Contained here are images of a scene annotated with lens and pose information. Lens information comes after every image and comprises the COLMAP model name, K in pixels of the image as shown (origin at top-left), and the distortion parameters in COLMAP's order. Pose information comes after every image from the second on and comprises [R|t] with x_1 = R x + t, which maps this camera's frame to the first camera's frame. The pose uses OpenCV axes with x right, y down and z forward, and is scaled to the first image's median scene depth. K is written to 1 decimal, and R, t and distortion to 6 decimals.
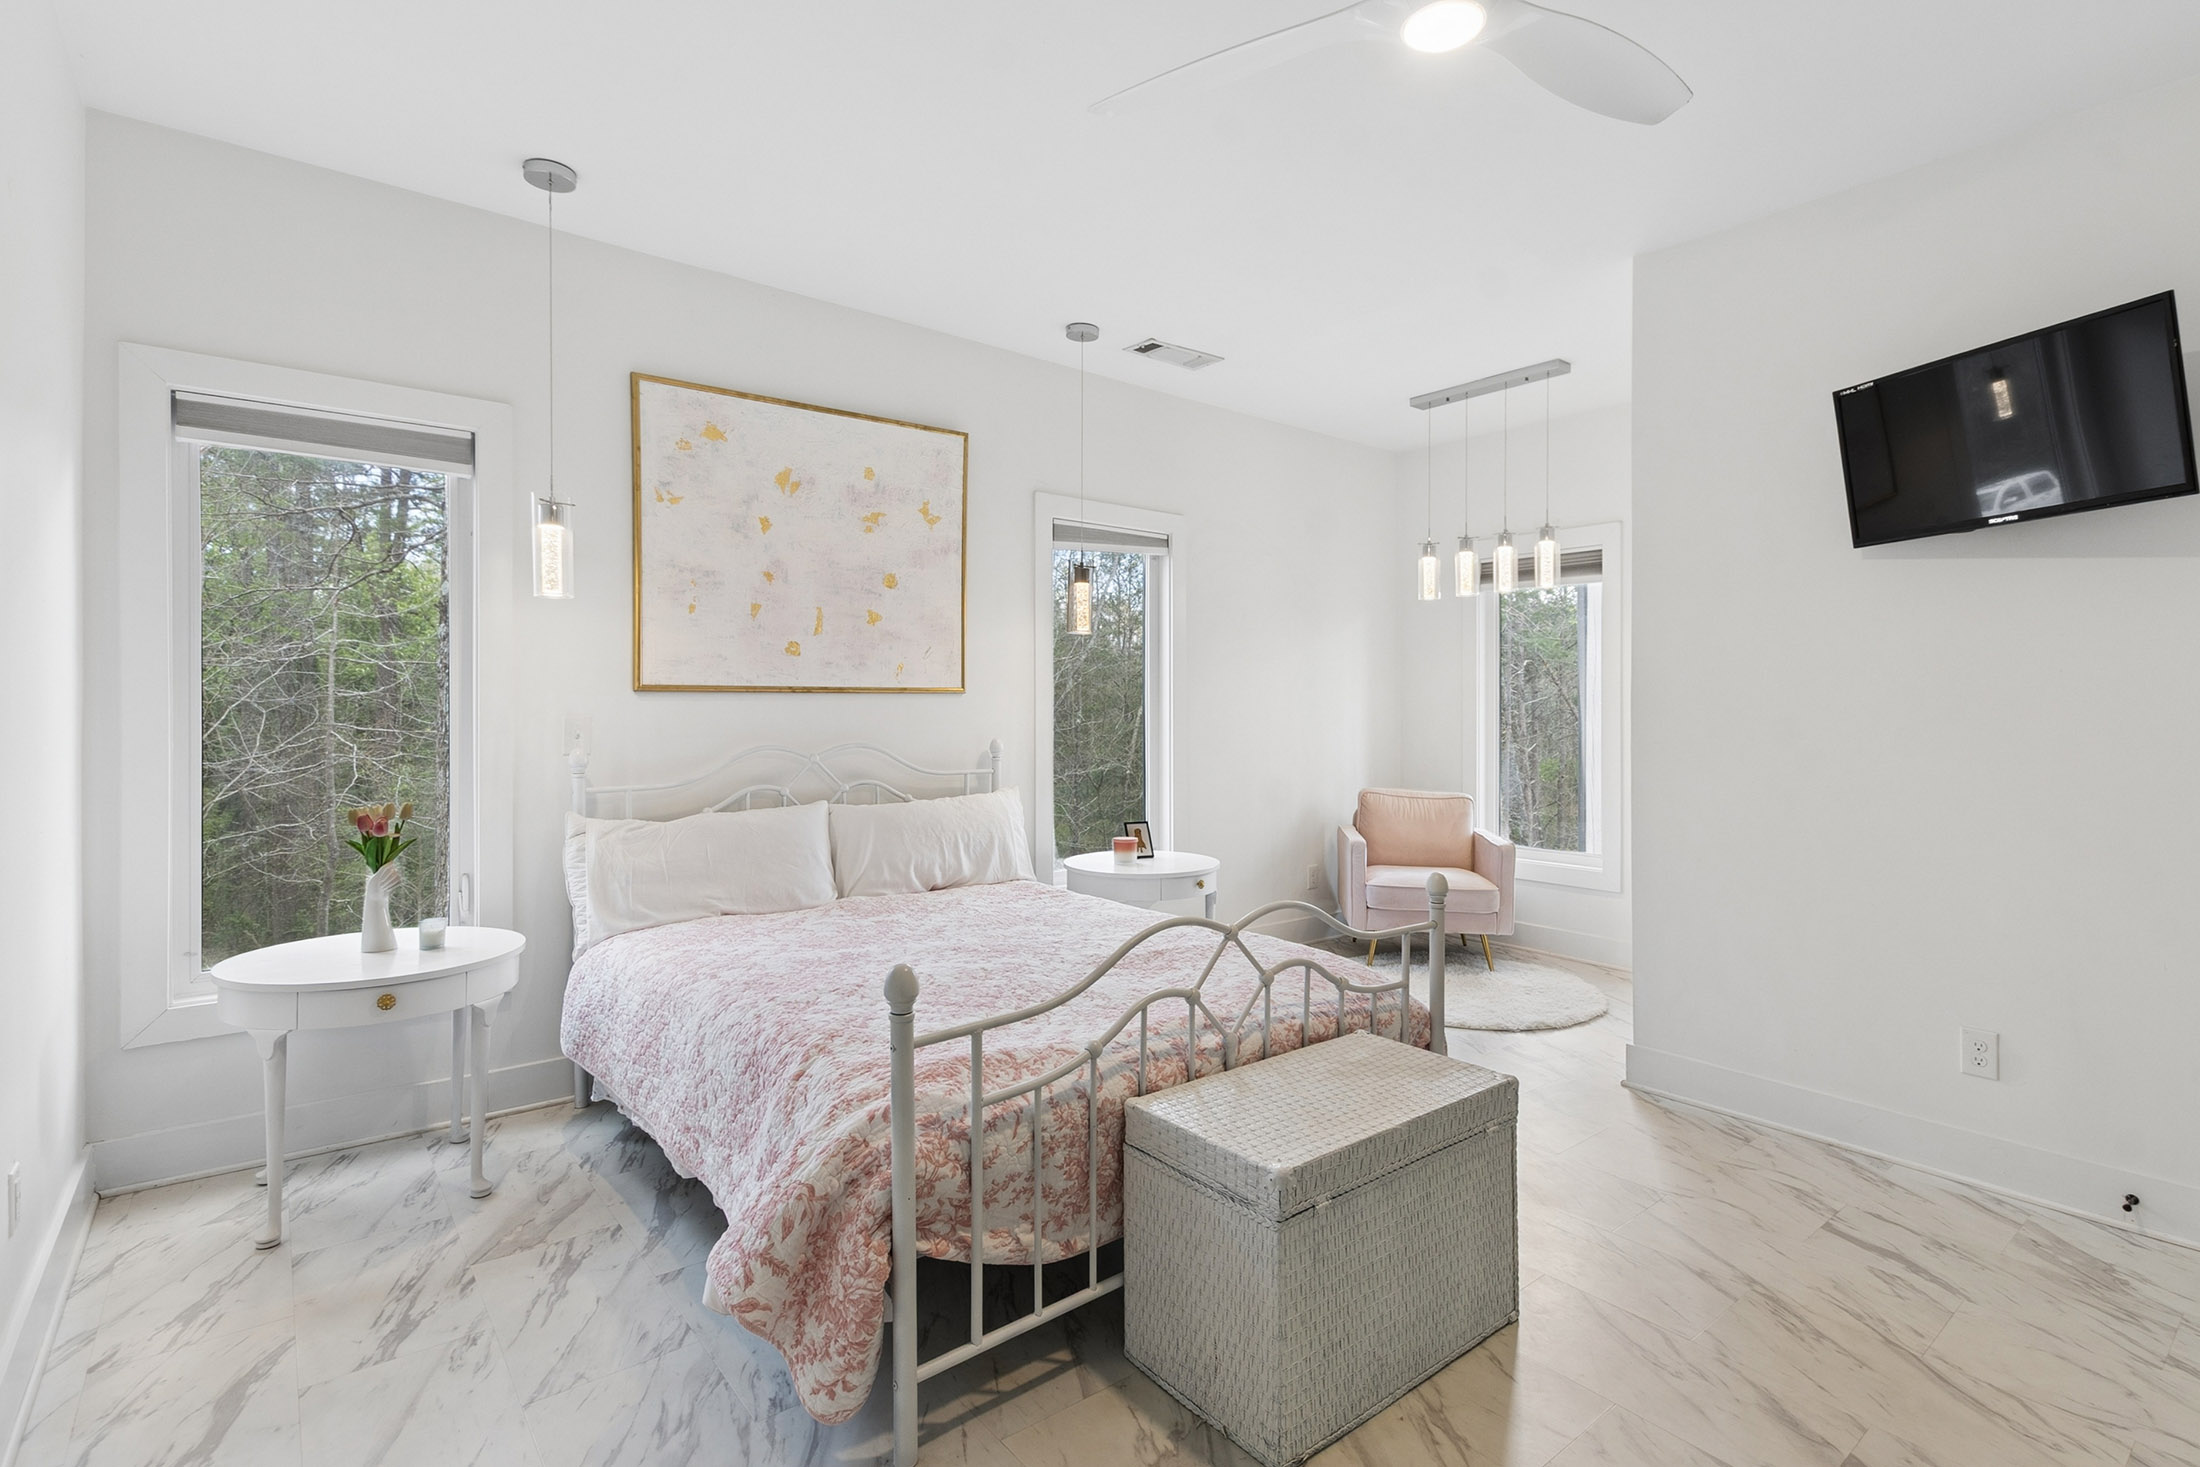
lens RADIAL K [[1036.9, 0, 1102.4], [0, 1036.9, 719.1], [0, 0, 1]] dist [0.004380, -0.000399]
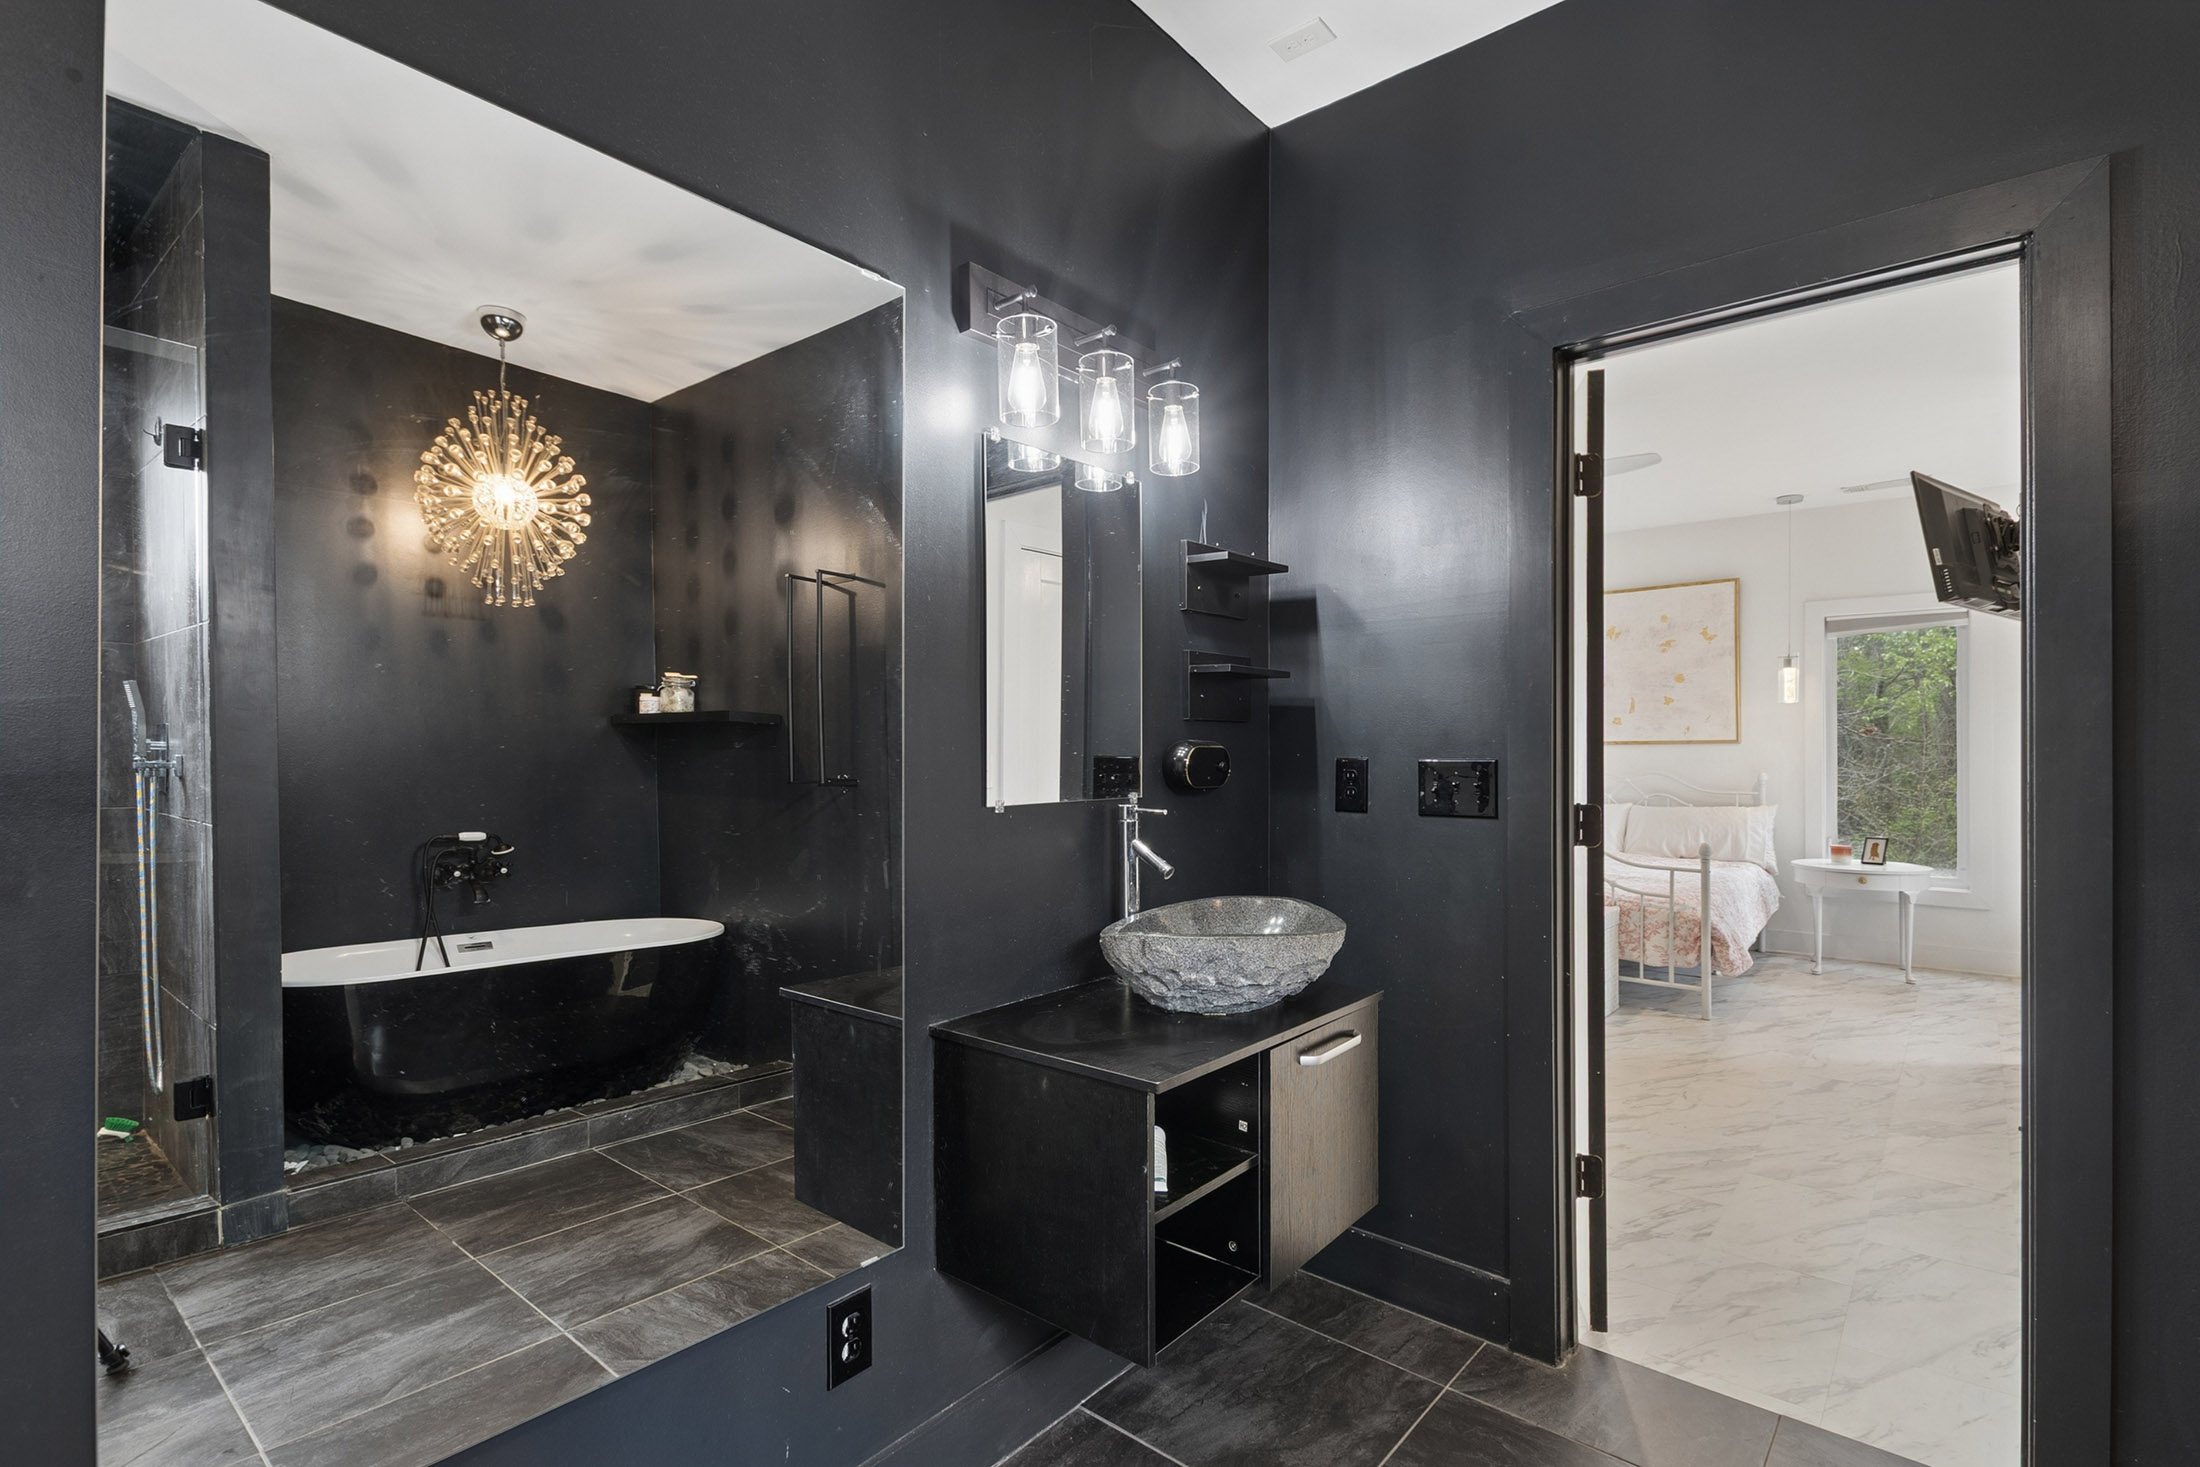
lens RADIAL K [[1036.9, 0, 1102.5], [0, 1036.9, 744.8], [0, 0, 1]] dist [0.004380, -0.000399]
pose [[0.197642, -0.009889, -0.980224, 1.266043], [-0.001242, 0.999946, -0.010338, -0.005442], [0.980273, 0.003261, 0.197619, -0.262282]]
